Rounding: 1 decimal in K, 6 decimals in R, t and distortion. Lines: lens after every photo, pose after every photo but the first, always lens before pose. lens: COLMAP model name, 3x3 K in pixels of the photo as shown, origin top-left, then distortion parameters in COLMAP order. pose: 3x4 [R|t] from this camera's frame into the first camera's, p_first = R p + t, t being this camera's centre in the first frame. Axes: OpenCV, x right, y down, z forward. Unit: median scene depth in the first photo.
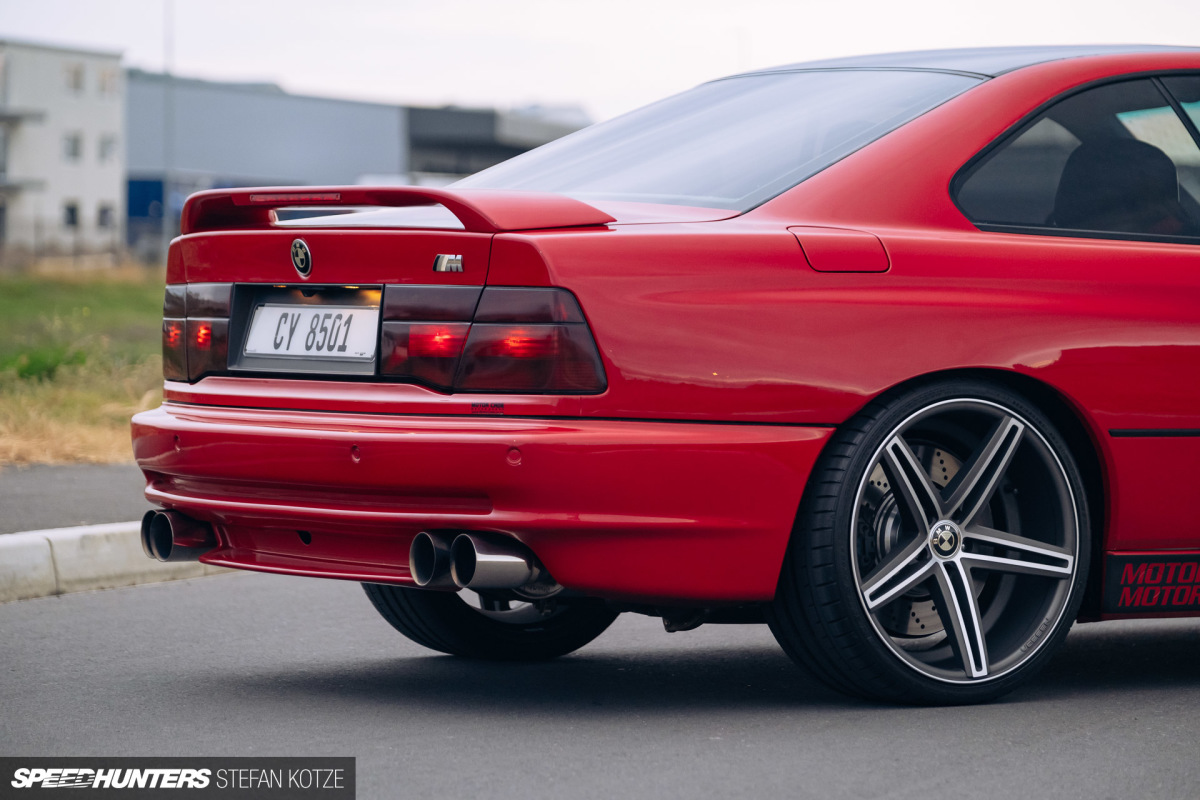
lens RADIAL K [[5271.7, 0, 600.8], [0, 5271.7, 398.7], [0, 0, 1]] dist [0.906719, 0.000000]
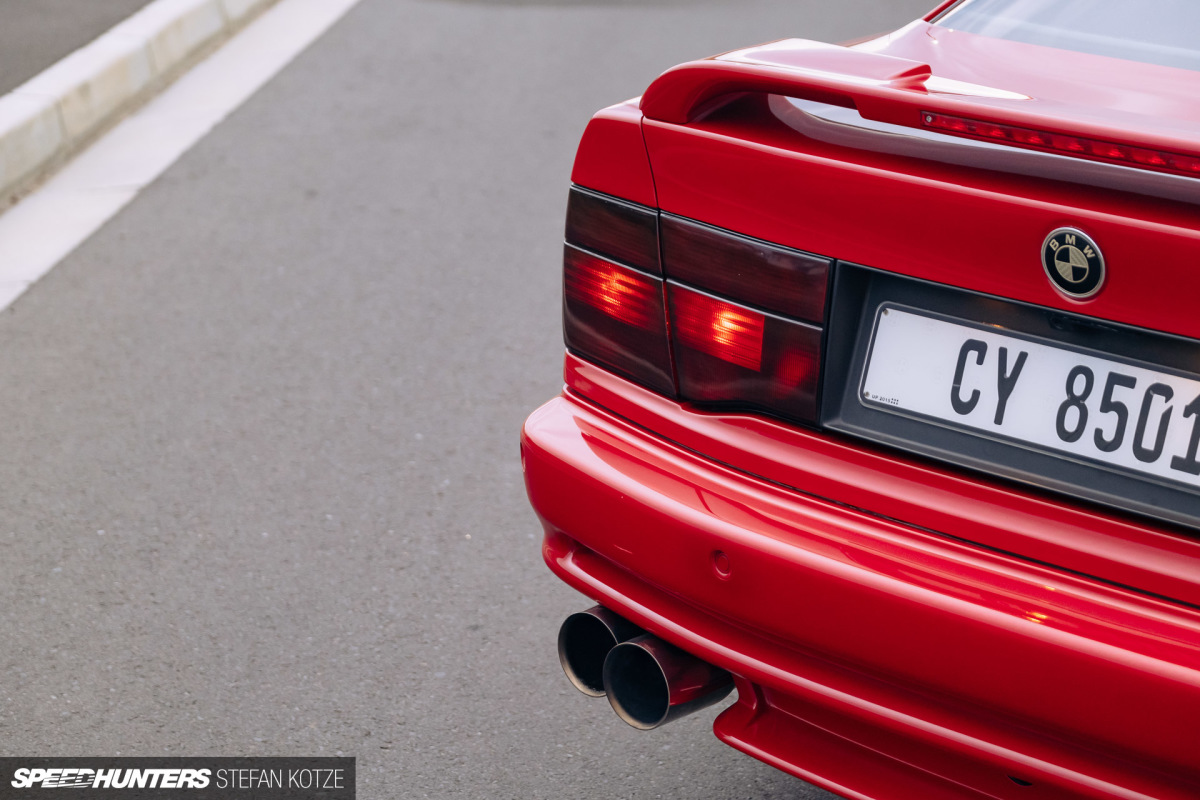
lens RADIAL K [[2915.0, 0, 600.3], [0, 2915.0, 402.0], [0, 0, 1]] dist [0.073883, 0.000000]
pose [[0.967837, -0.053179, 0.245892, -0.165880], [-0.012052, 0.966481, 0.256457, -0.082914], [-0.251288, -0.251172, 0.934755, 0.758654]]
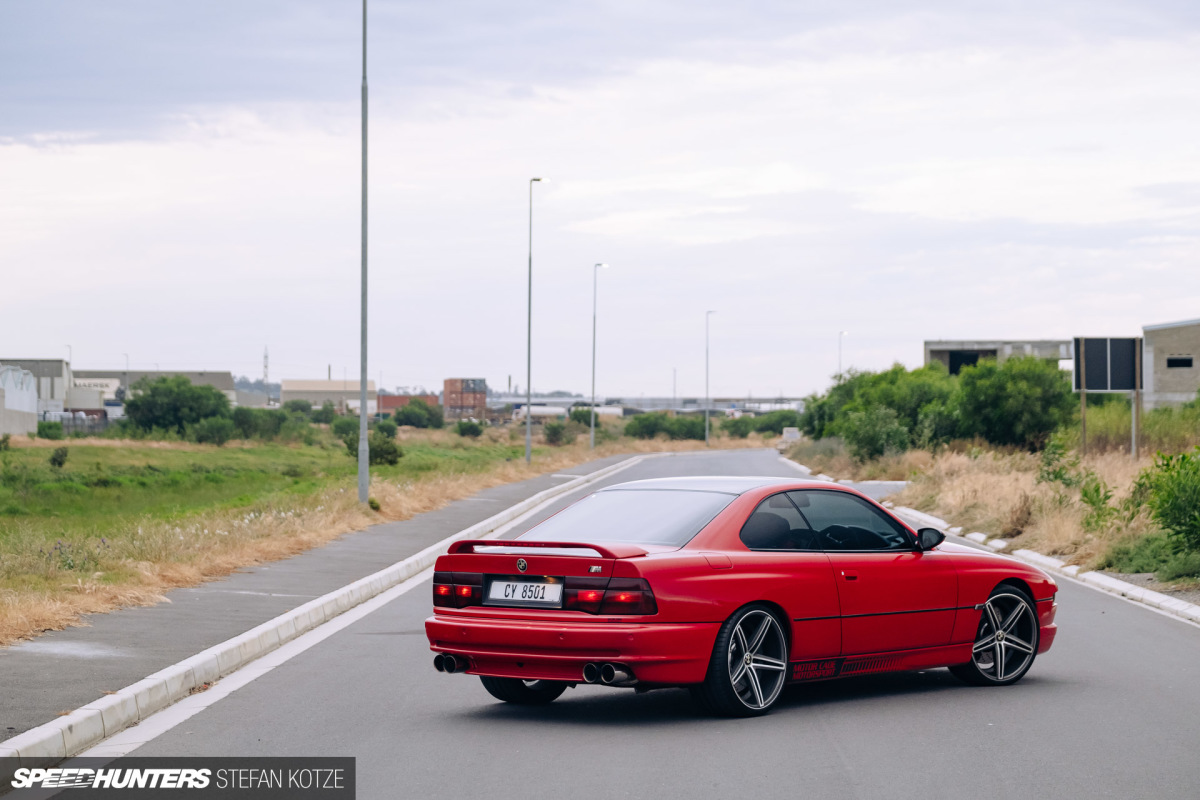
lens RADIAL K [[2915.0, 0, 600.2], [0, 2915.0, 400.5], [0, 0, 1]] dist [0.073883, 0.000000]
pose [[0.951452, -0.004749, 0.307761, -0.495487], [0.015553, 0.999345, -0.032661, -0.063210], [-0.307404, 0.035862, 0.950903, -0.492809]]
